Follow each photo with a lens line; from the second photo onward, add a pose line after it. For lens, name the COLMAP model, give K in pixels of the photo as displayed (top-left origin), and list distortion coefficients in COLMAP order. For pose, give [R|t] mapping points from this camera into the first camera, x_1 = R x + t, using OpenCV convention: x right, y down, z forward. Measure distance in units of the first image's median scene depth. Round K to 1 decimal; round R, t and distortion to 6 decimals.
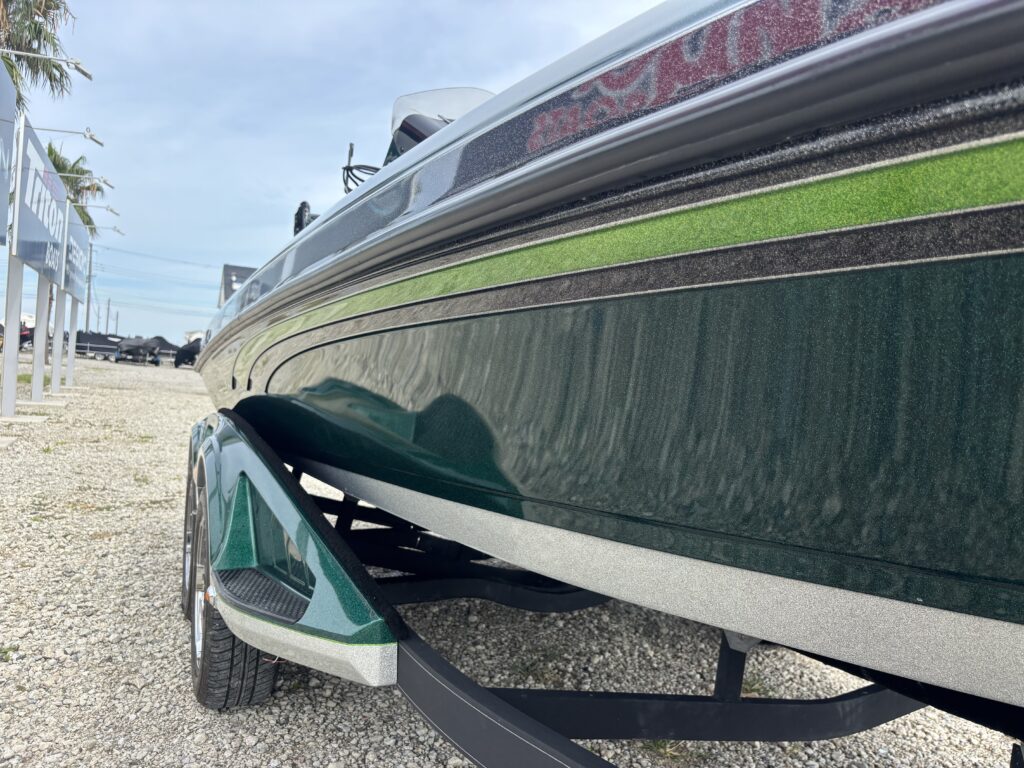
lens RADIAL K [[799.5, 0, 516.8], [0, 799.5, 392.9], [0, 0, 1]] dist [0.054989, -0.034667]
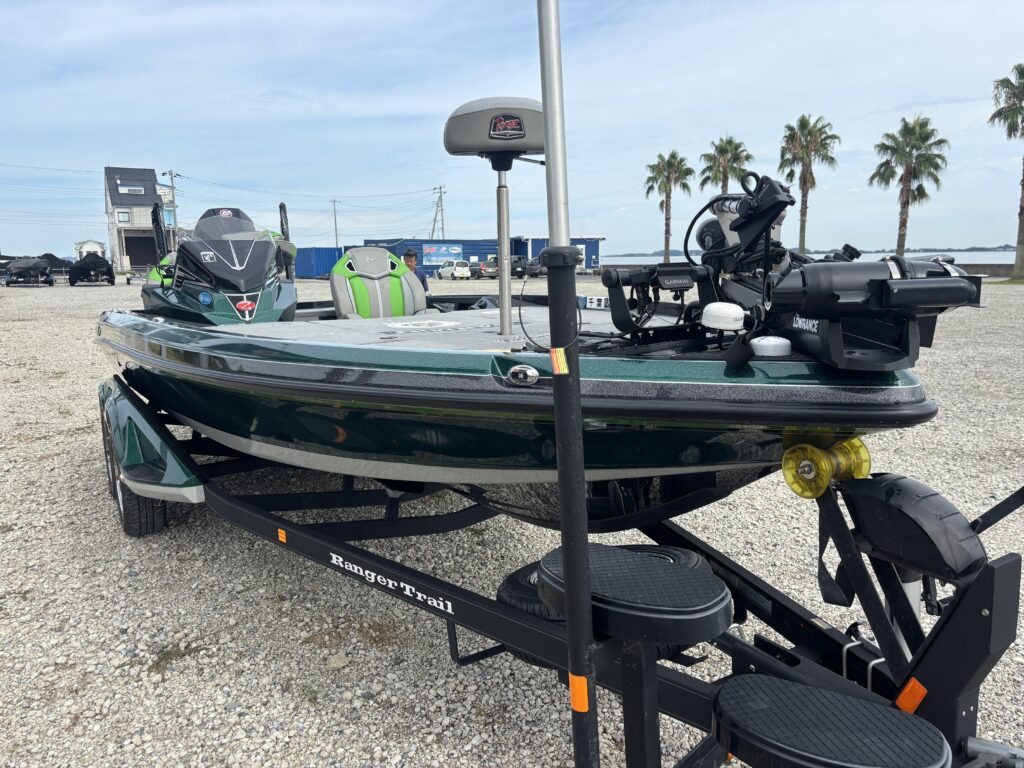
lens RADIAL K [[799.5, 0, 516.2], [0, 799.5, 378.1], [0, 0, 1]] dist [0.054989, -0.034667]
pose [[0.990879, -0.104492, 0.085093, 0.296623], [0.092046, 0.986013, 0.138949, -0.123379], [-0.098422, -0.129849, 0.986637, -0.696987]]
